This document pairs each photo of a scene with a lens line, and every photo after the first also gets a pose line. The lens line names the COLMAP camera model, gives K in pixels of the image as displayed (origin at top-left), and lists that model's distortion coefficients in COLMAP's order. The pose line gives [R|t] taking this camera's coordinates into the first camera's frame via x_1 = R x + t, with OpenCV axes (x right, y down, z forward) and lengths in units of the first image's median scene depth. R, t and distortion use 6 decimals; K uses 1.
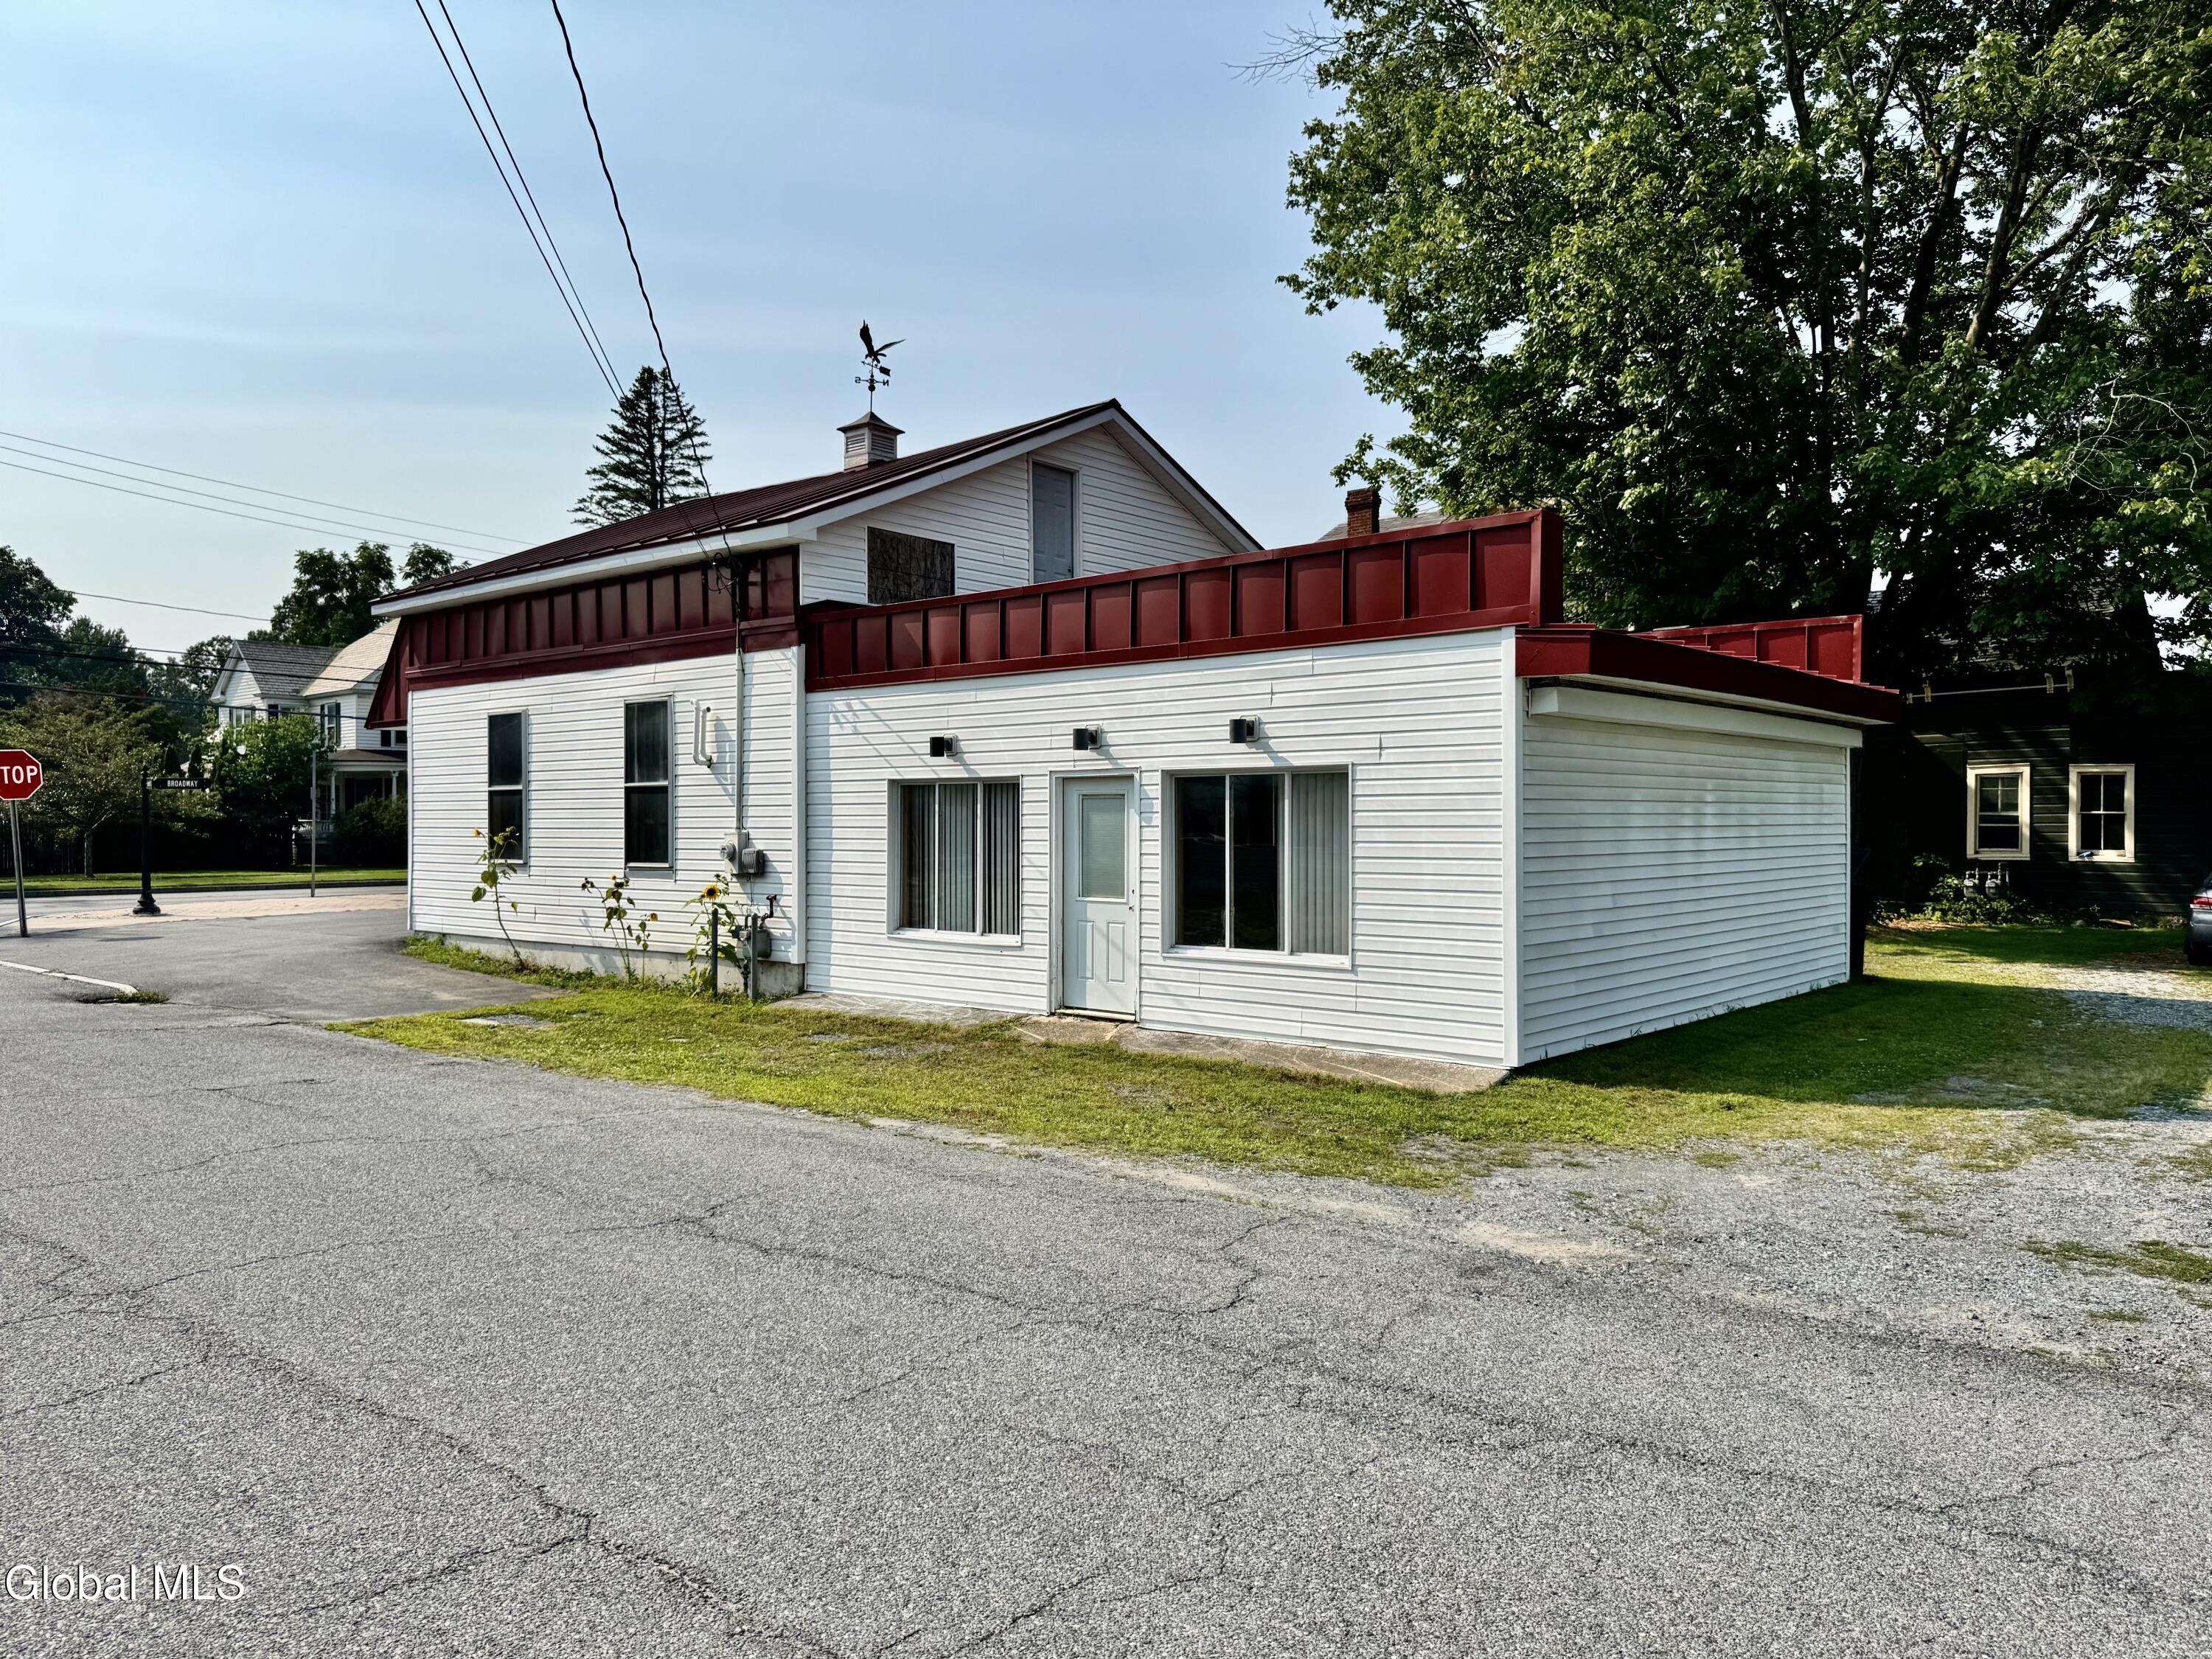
lens RADIAL K [[1540.0, 0, 1106.0], [0, 1540.0, 829.5], [0, 0, 1]] dist [0.152004, -0.293804]
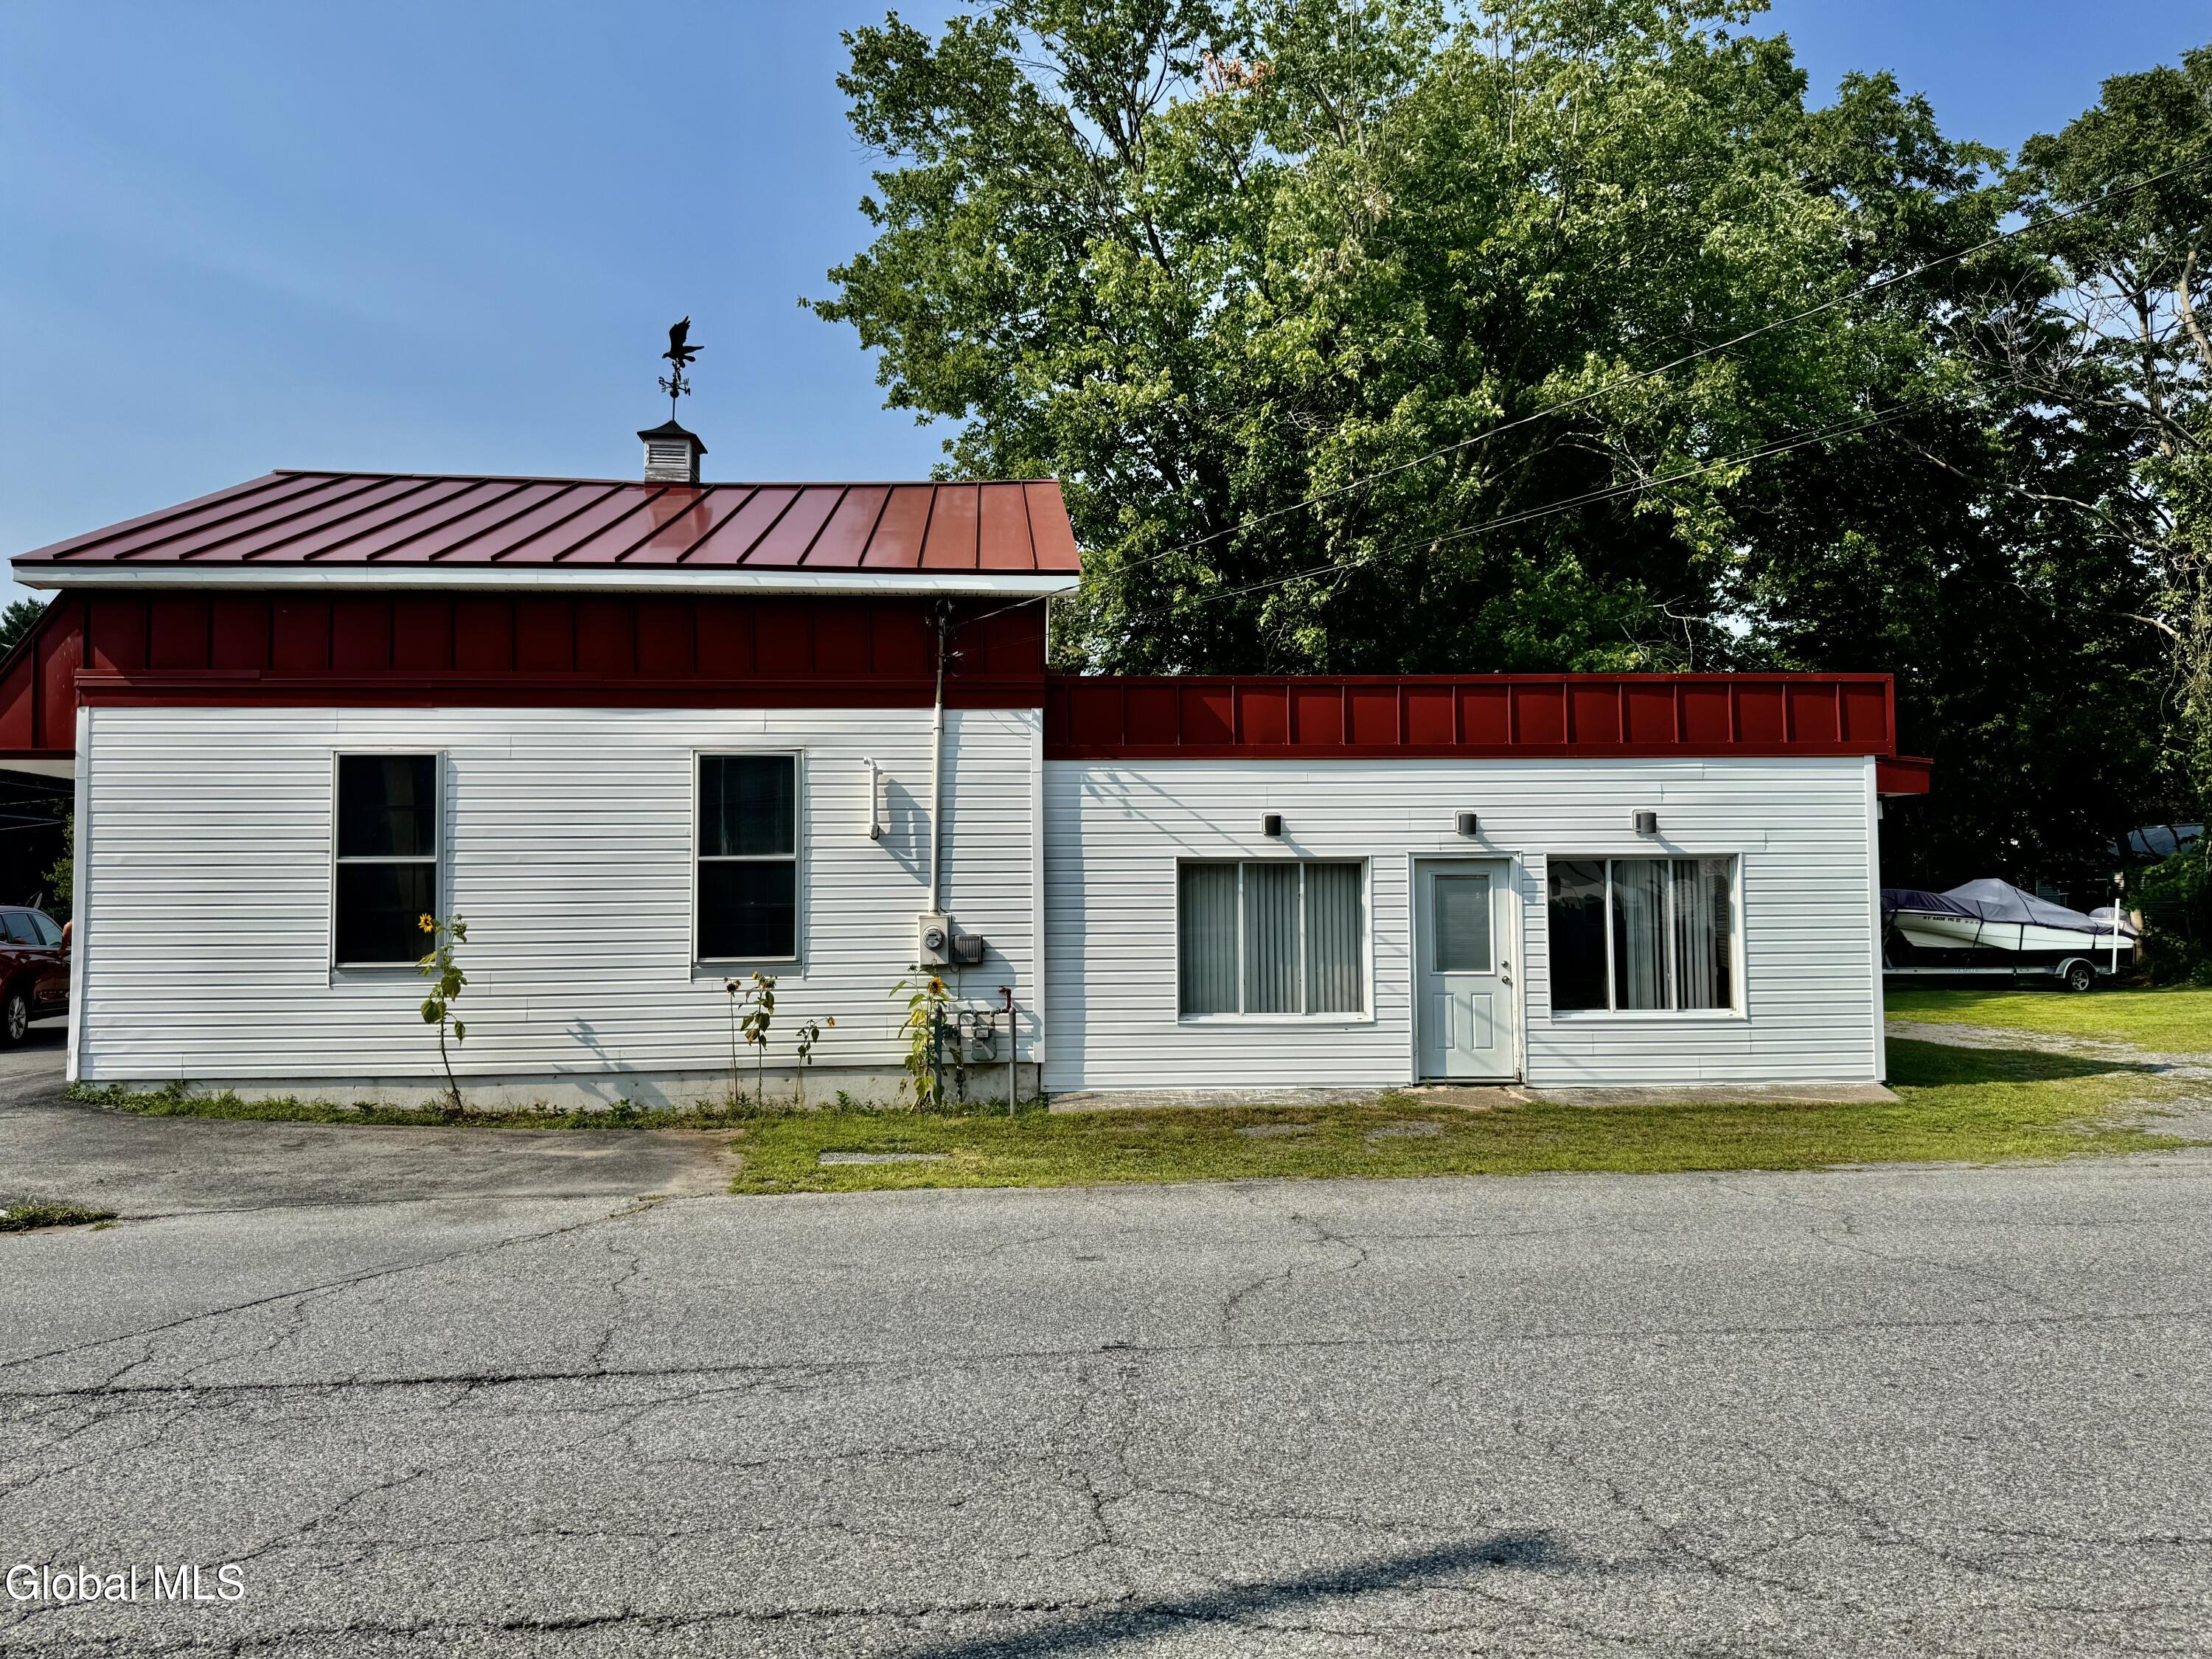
lens RADIAL K [[1540.0, 0, 1106.0], [0, 1540.0, 829.5], [0, 0, 1]] dist [0.152004, -0.293804]
pose [[0.711006, 0.043923, 0.701813, -0.824391], [0.011722, 0.997168, -0.074283, 0.020207], [-0.703089, 0.061042, 0.708477, 0.350149]]
